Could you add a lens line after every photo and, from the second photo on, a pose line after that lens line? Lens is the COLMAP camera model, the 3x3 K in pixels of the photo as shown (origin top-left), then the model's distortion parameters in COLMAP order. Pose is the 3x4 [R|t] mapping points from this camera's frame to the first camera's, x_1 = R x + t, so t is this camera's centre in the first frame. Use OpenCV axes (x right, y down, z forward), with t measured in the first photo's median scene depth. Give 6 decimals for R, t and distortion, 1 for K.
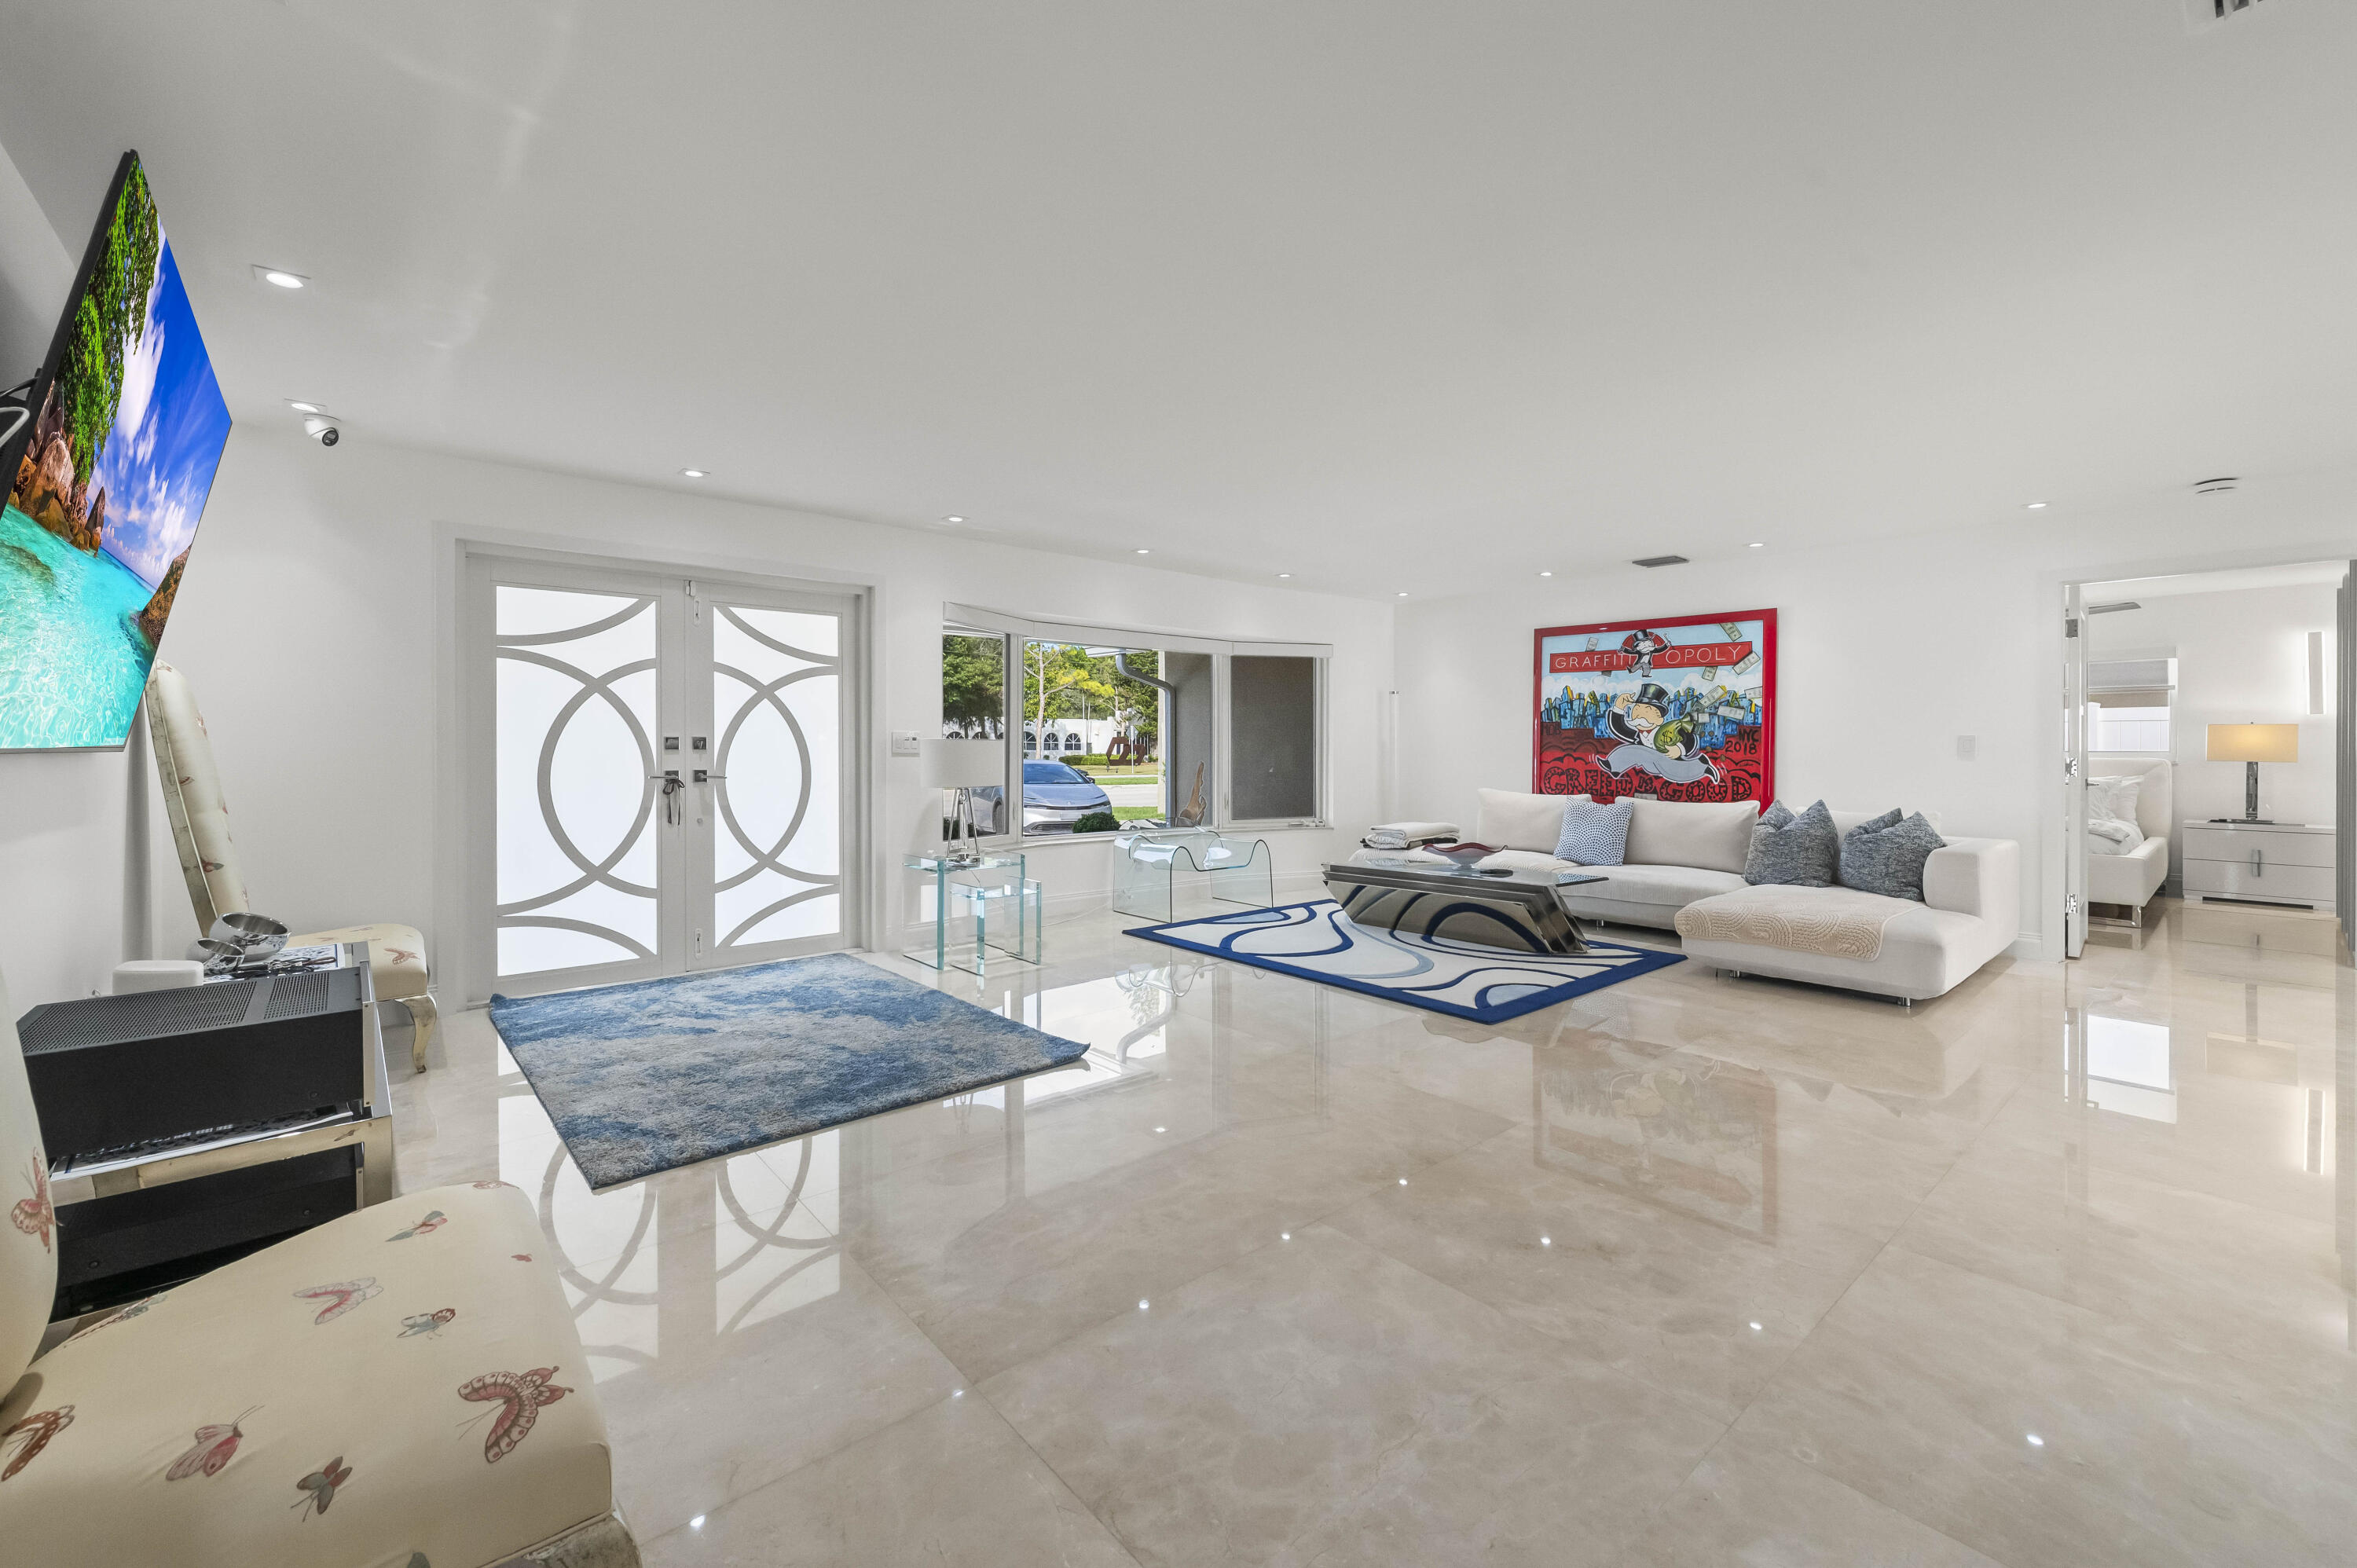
lens RADIAL K [[952.7, 0, 1190.2], [0, 952.7, 742.2], [0, 0, 1]] dist [-0.000764, -0.000106]
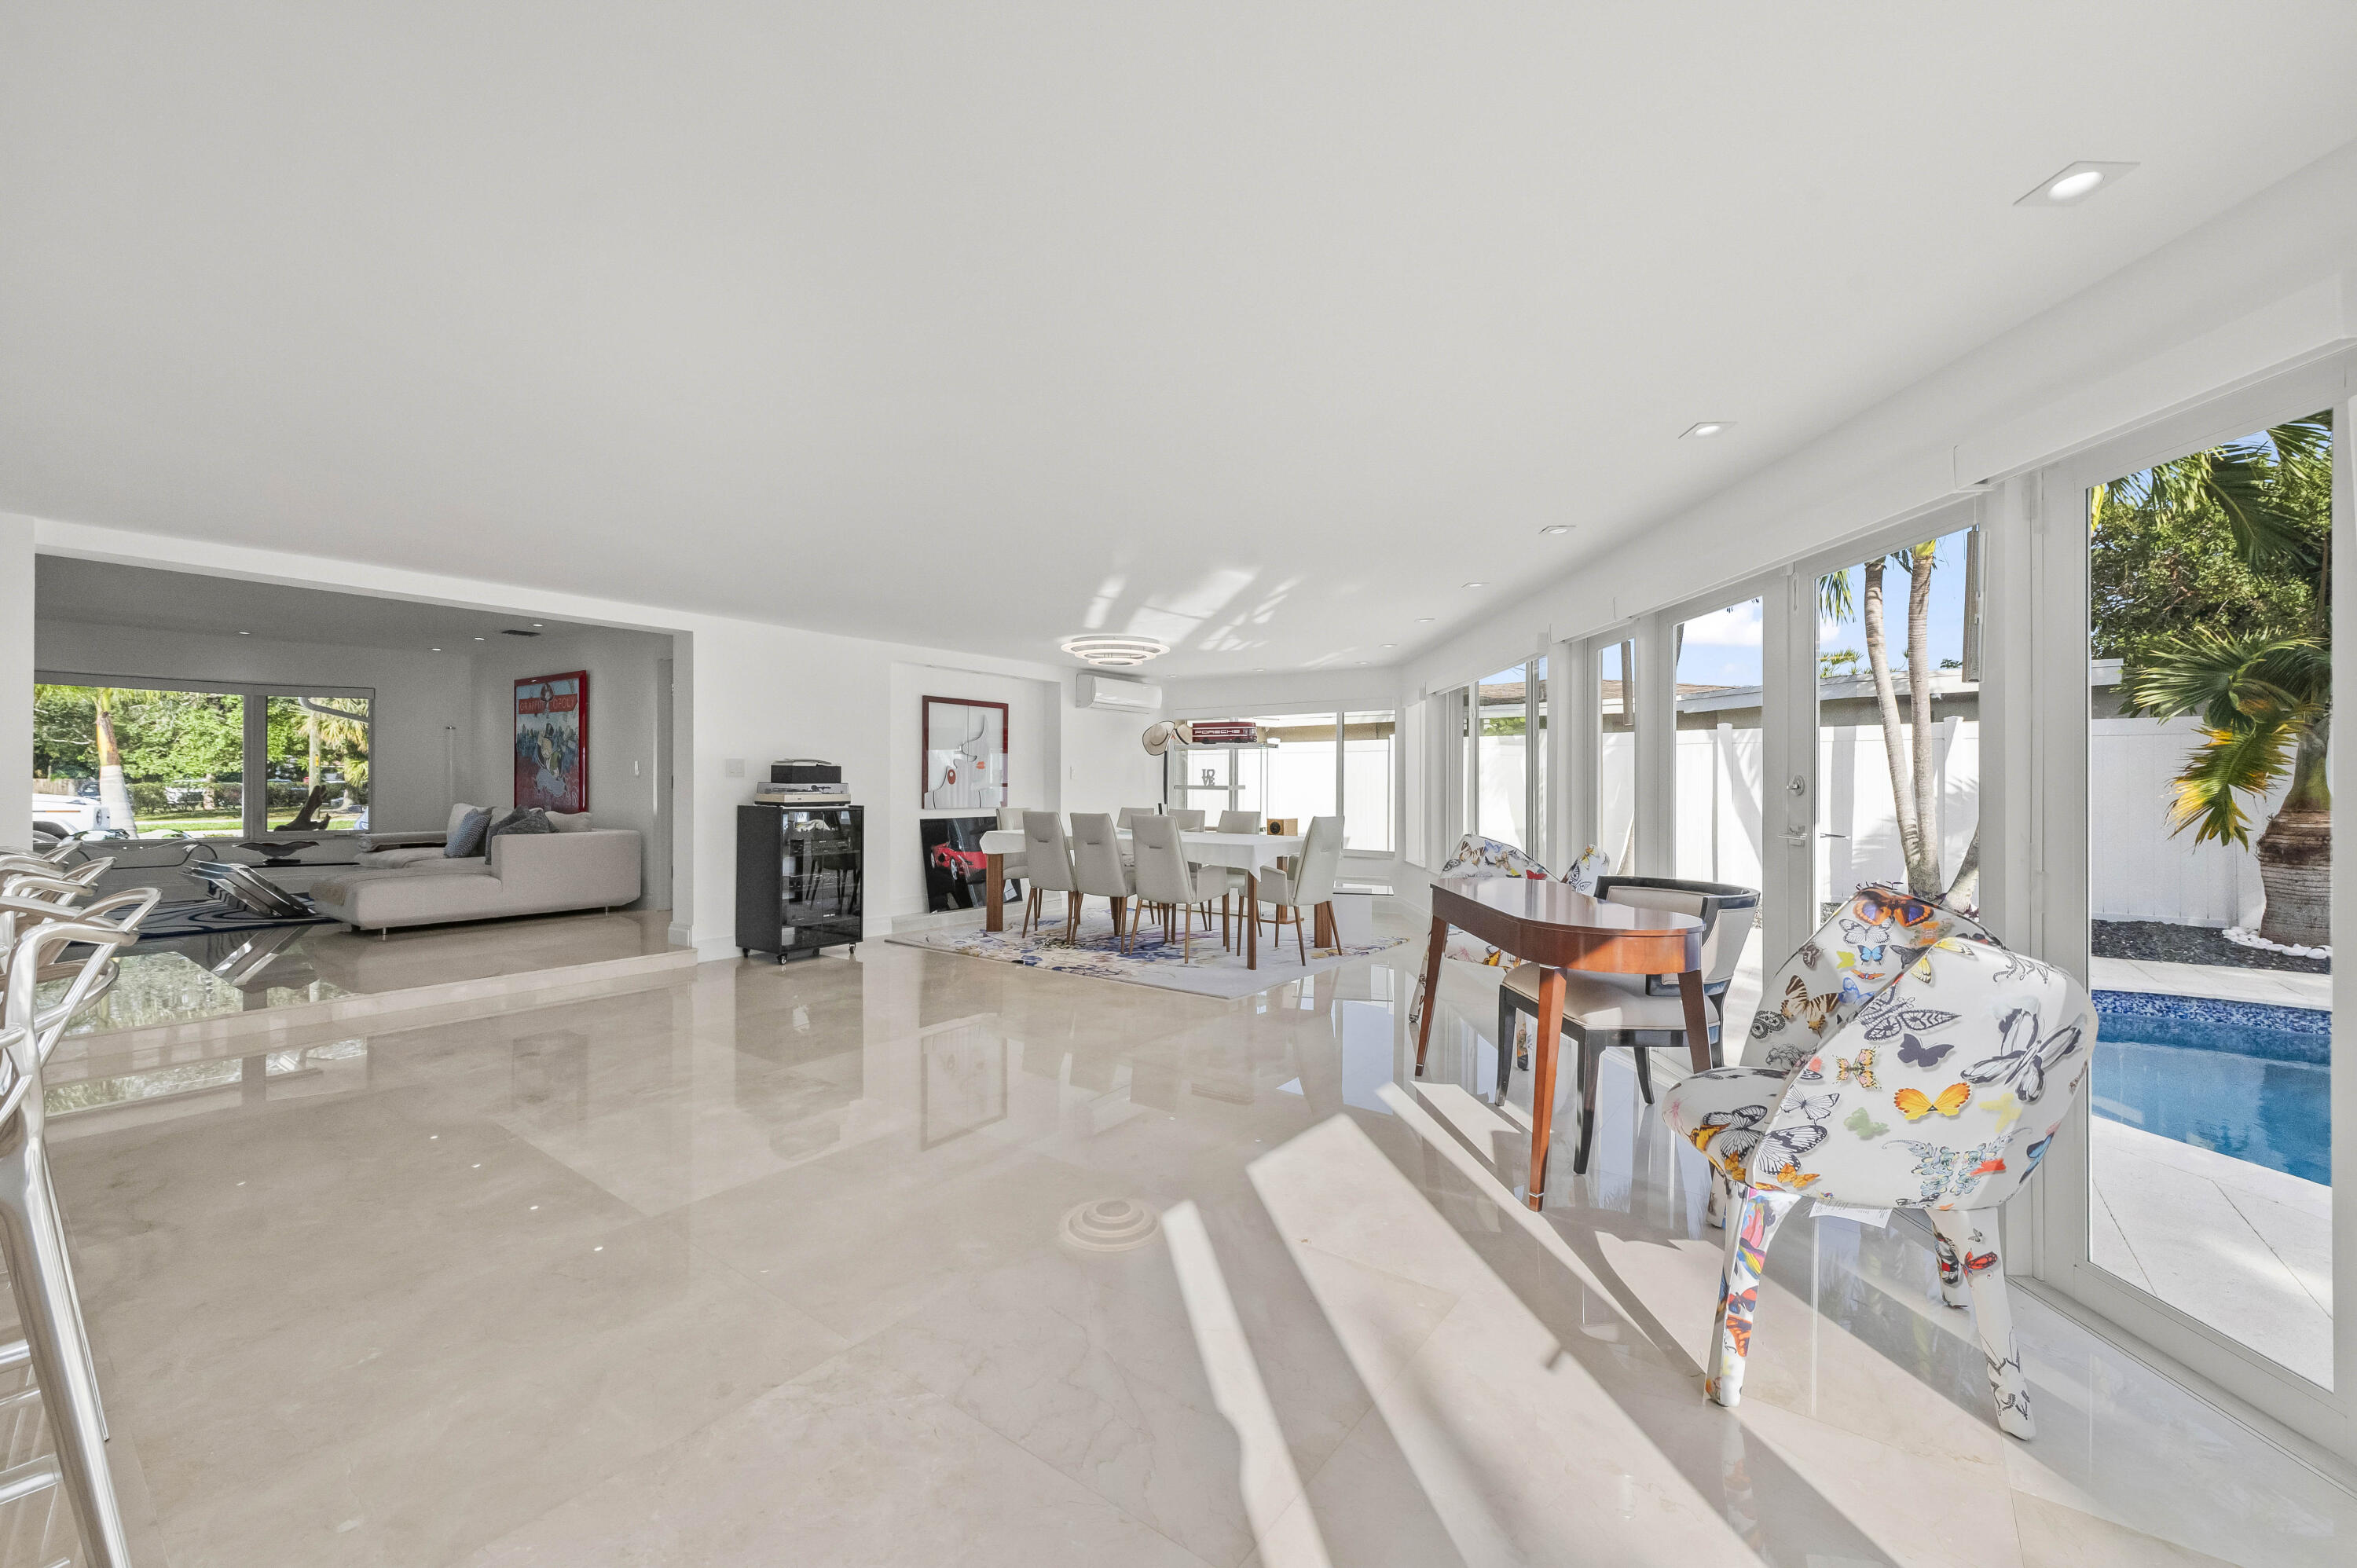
lens RADIAL K [[921.7, 0, 1185.1], [0, 921.7, 795.9], [0, 0, 1]] dist [-0.001082, -0.000085]
pose [[0.976885, -0.005324, 0.213697, 1.097821], [0.000863, 0.999780, 0.020964, 0.015244], [-0.213762, -0.020295, 0.976675, -0.478337]]
